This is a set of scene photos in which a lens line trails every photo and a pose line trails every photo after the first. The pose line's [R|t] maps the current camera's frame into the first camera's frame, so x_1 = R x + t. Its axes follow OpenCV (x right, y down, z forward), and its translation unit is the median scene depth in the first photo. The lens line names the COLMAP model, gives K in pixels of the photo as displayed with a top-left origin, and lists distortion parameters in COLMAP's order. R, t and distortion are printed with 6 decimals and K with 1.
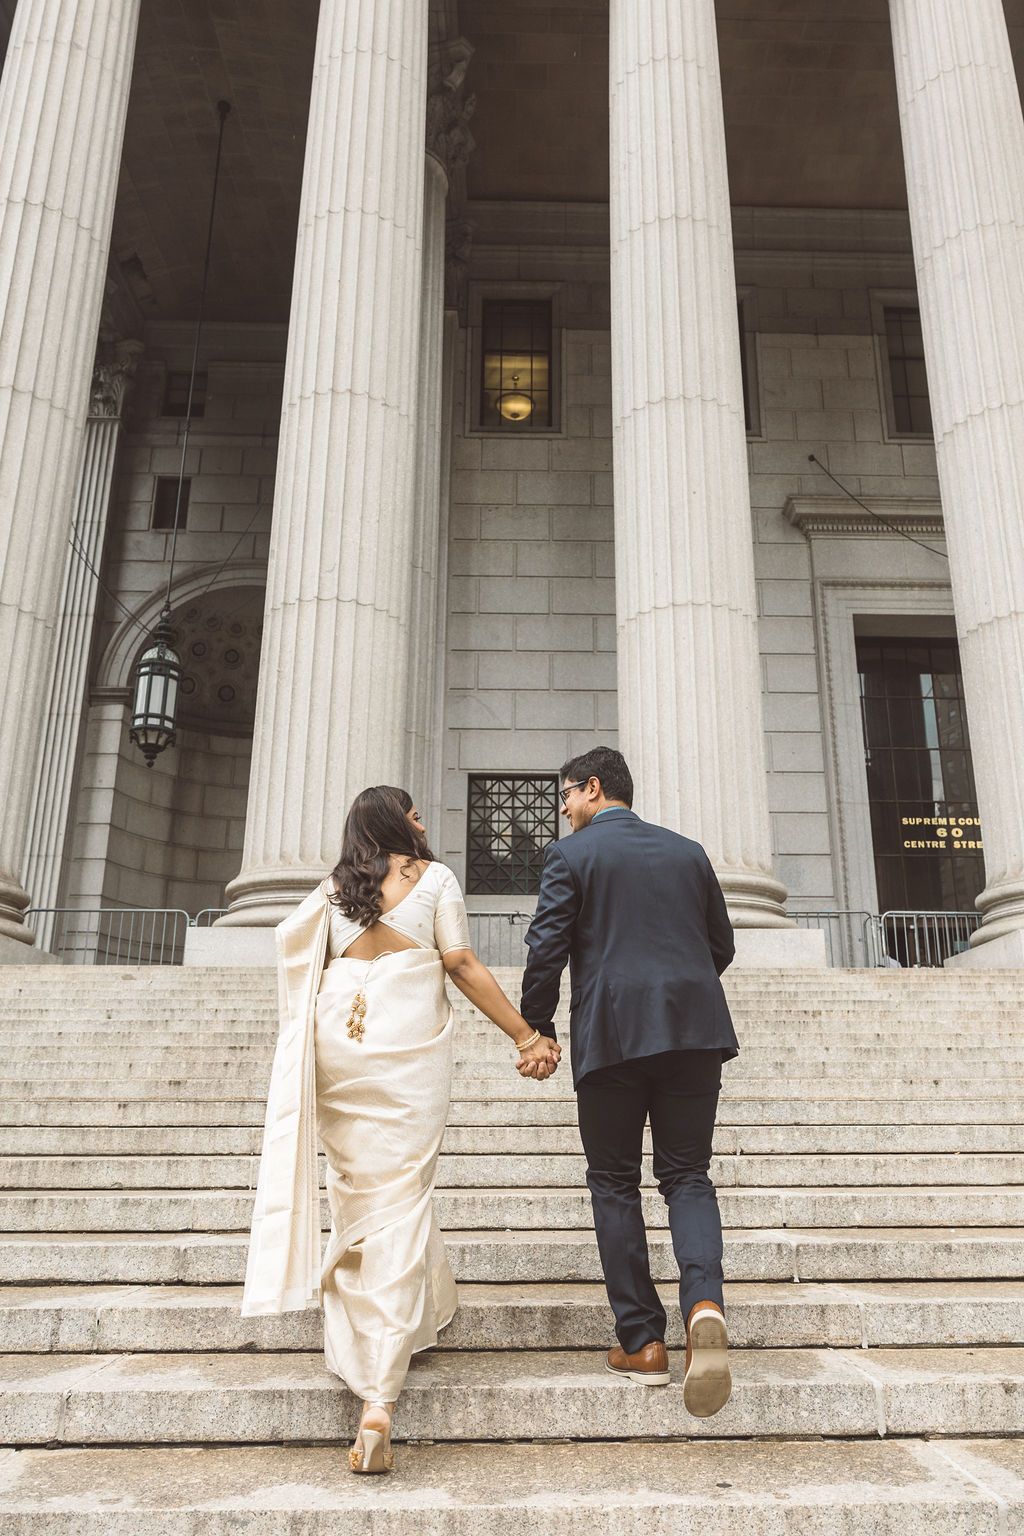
lens RADIAL K [[1112.7, 0, 549.8], [0, 1112.7, 779.5], [0, 0, 1]] dist [-0.011951, 0.004792]
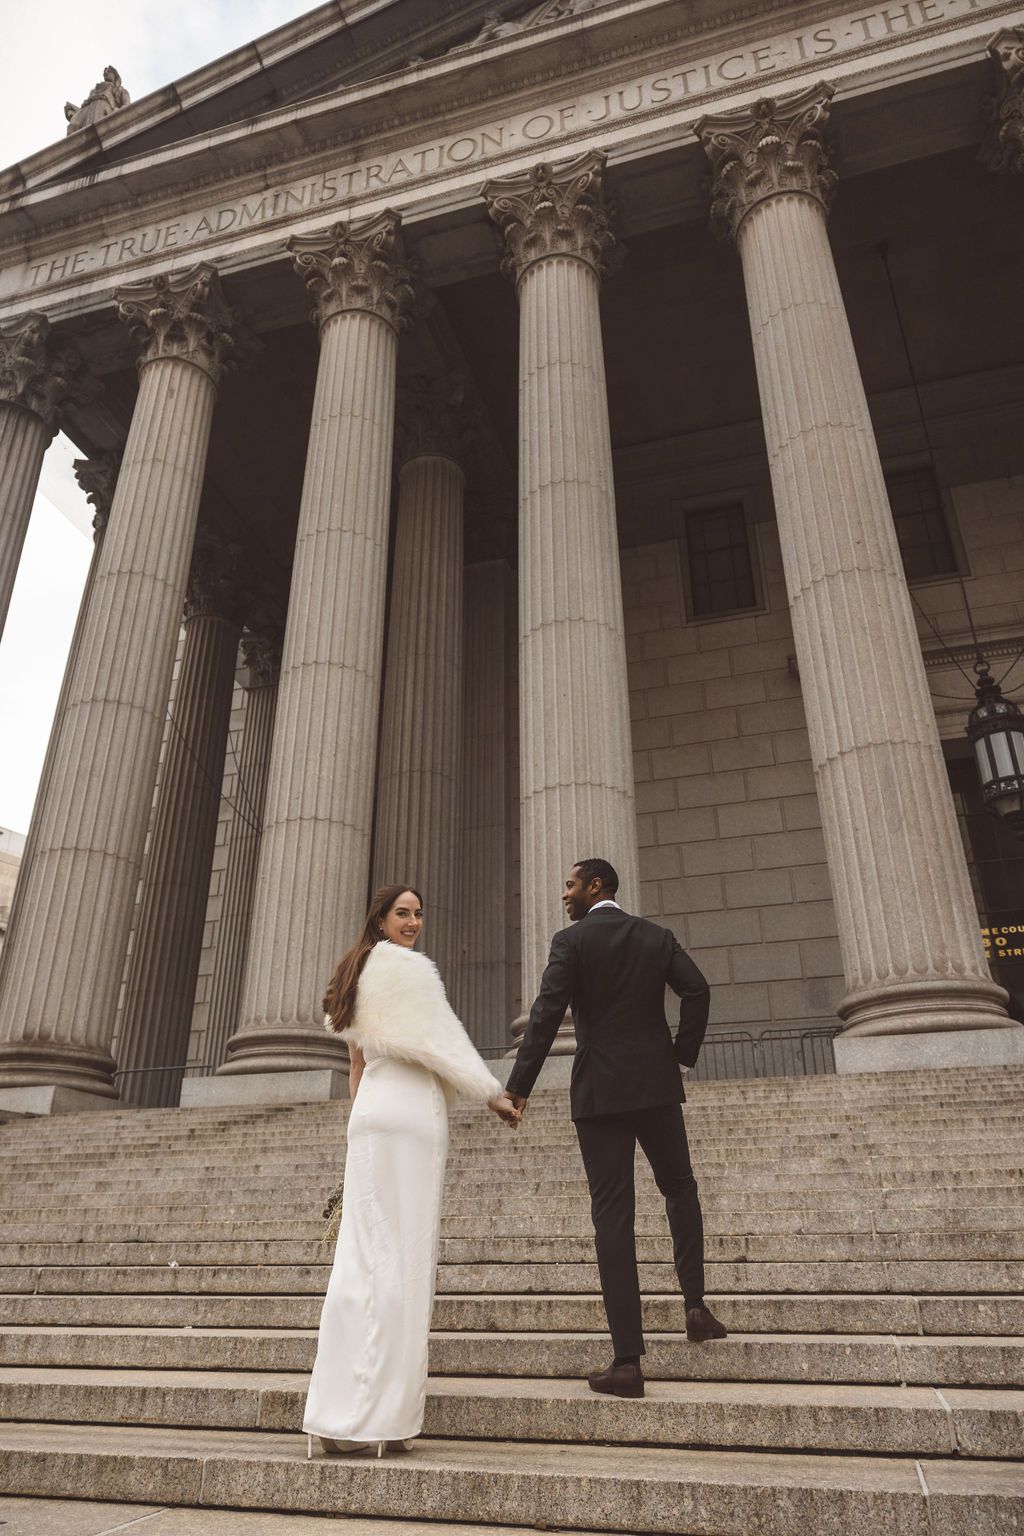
lens RADIAL K [[1002.2, 0, 518.2], [0, 1002.2, 777.1], [0, 0, 1]] dist [-0.009921, -0.000569]
pose [[0.951237, -0.138081, -0.275831, 0.252491], [0.095823, 0.982250, -0.161257, 0.004946], [0.293201, 0.126963, 0.947583, -0.042976]]
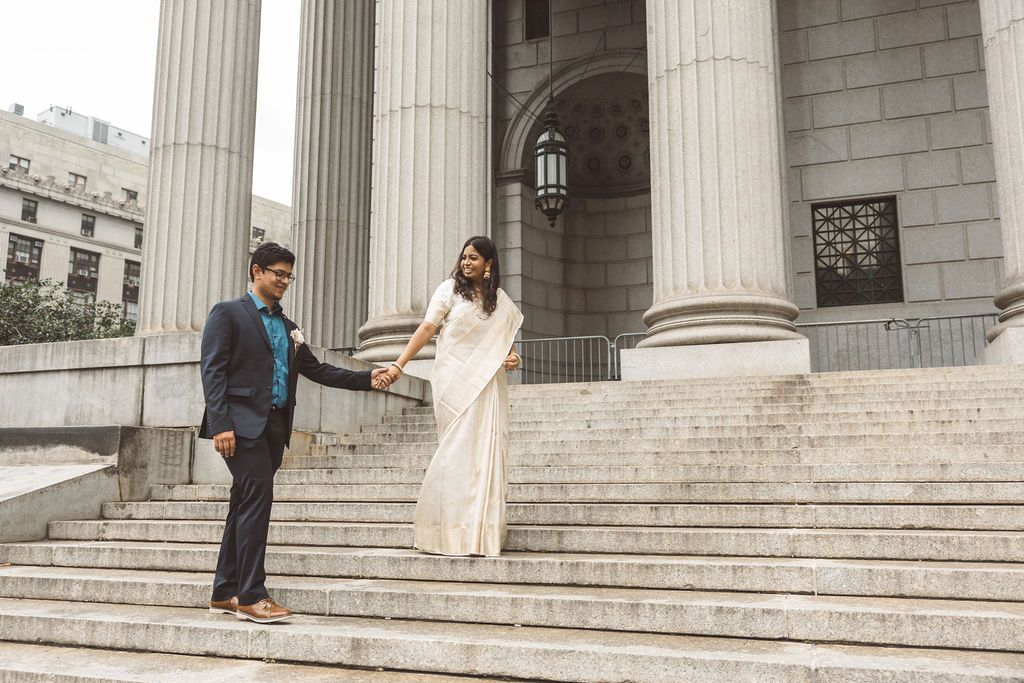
lens RADIAL K [[866.3, 0, 512.0], [0, 866.3, 341.5], [0, 0, 1]] dist [-0.008910, 0.012172]
pose [[0.931244, -0.059153, -0.359562, -0.052503], [0.106095, 0.988001, 0.112239, 0.002117], [0.348608, -0.142670, 0.926346, 0.039910]]
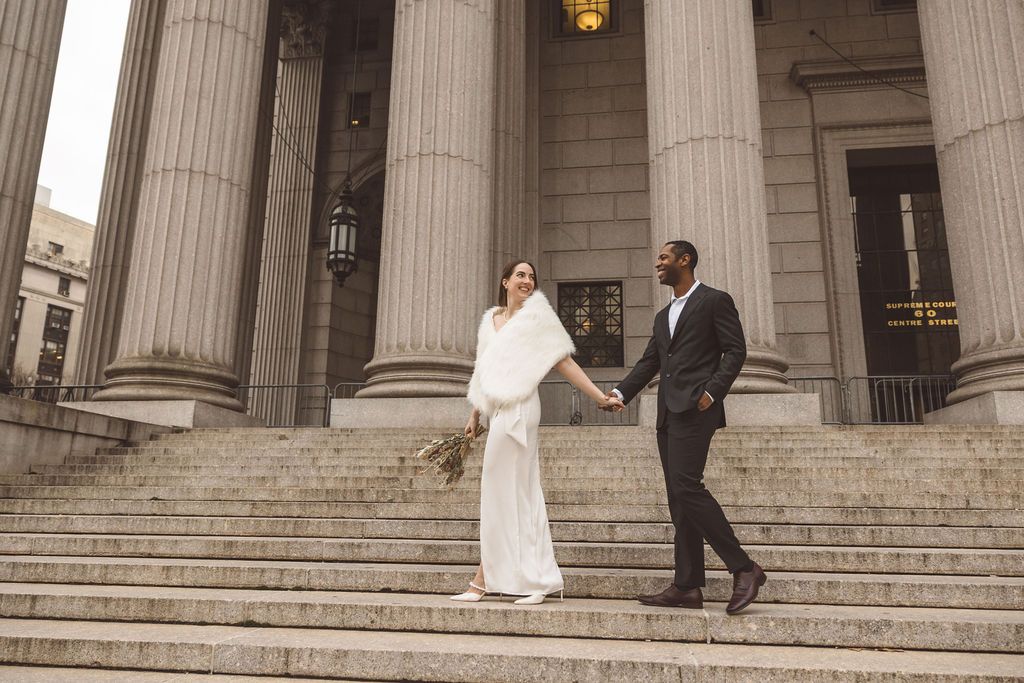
lens RADIAL K [[716.5, 0, 512.6], [0, 716.5, 345.6], [0, 0, 1]] dist [-0.007729, 0.009682]
pose [[0.984384, -0.025978, -0.174106, 0.029839], [0.039098, 0.996613, 0.072351, 0.006224], [0.171636, -0.078029, 0.982065, 0.095607]]
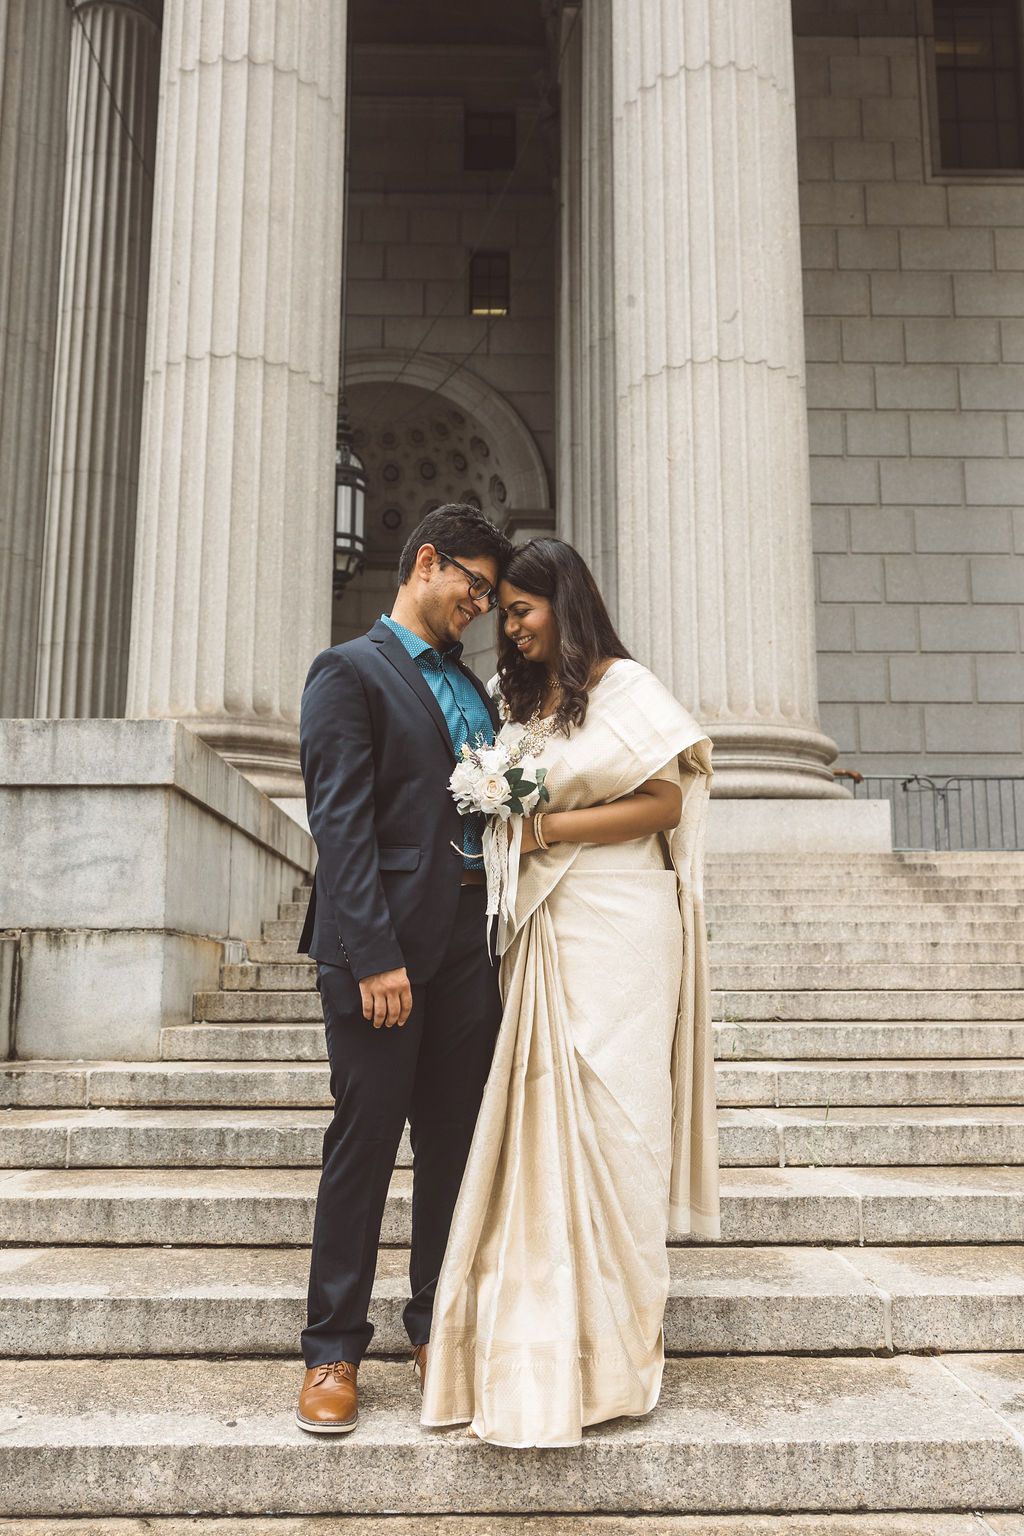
lens RADIAL K [[1179.5, 0, 516.8], [0, 1179.5, 813.1], [0, 0, 1]] dist [-0.013107, 0.006217]
pose [[0.999785, -0.000629, -0.020749, -0.209861], [0.003907, 0.987380, 0.158322, 0.007553], [0.020387, -0.158369, 0.987169, 0.110795]]
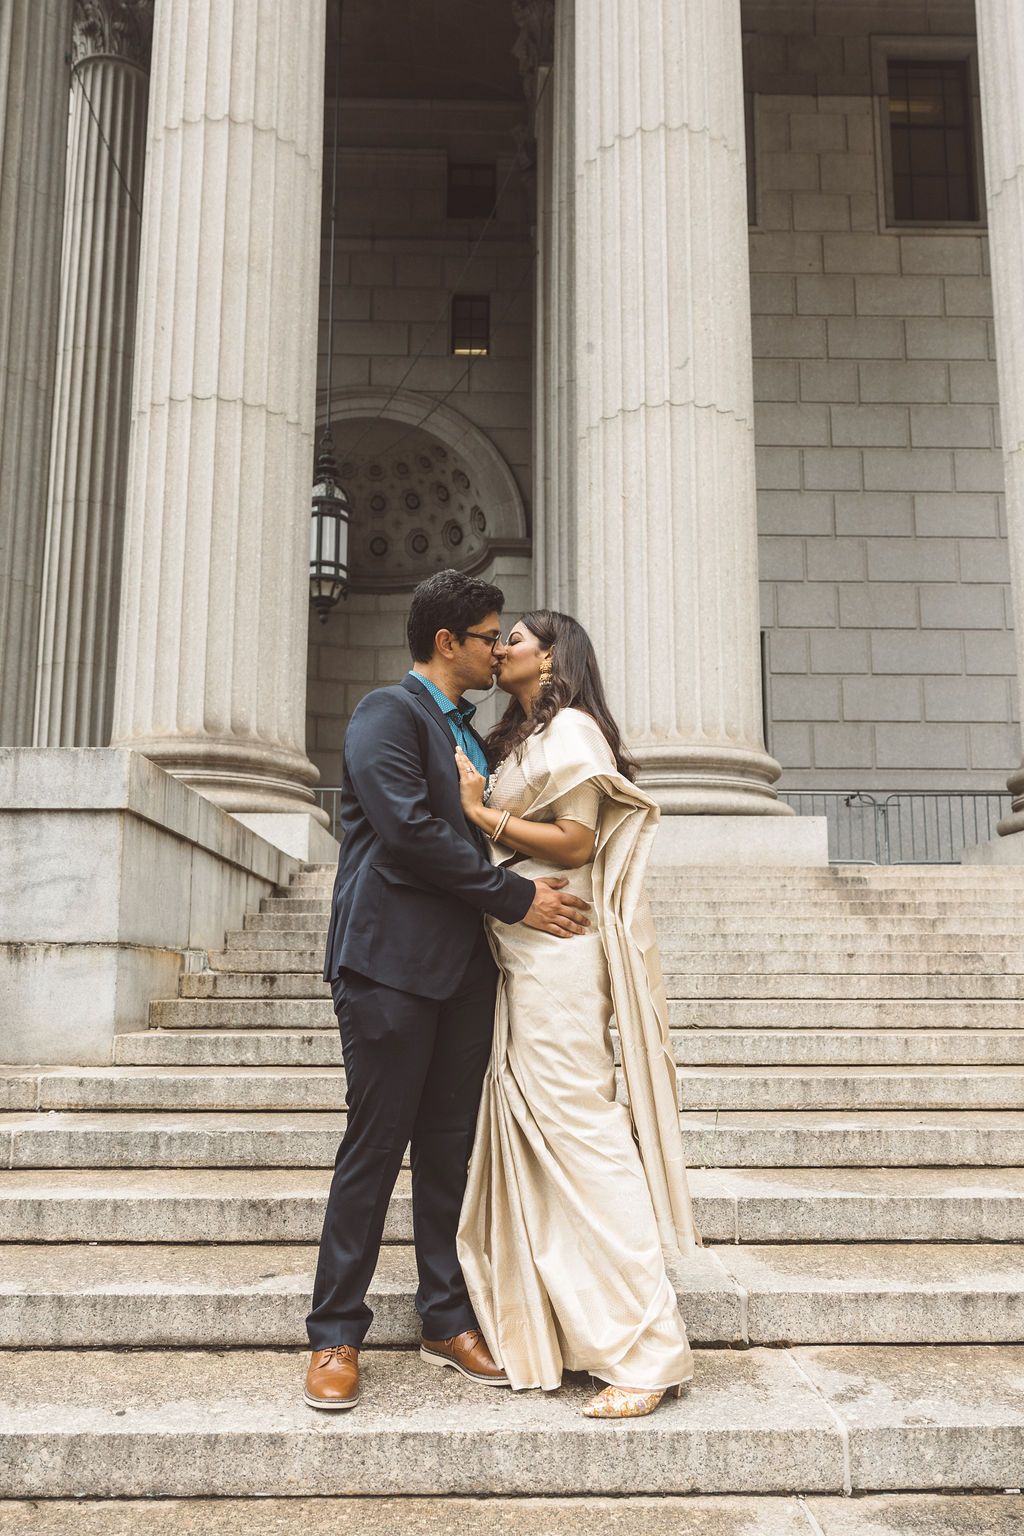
lens RADIAL K [[1111.3, 0, 512.3], [0, 1111.3, 817.6], [0, 0, 1]] dist [-0.001265, -0.001832]
pose [[0.999896, 0.002532, -0.014194, -0.198211], [-0.000298, 0.987879, 0.155223, 0.004186], [0.014414, -0.155203, 0.987777, 0.108395]]
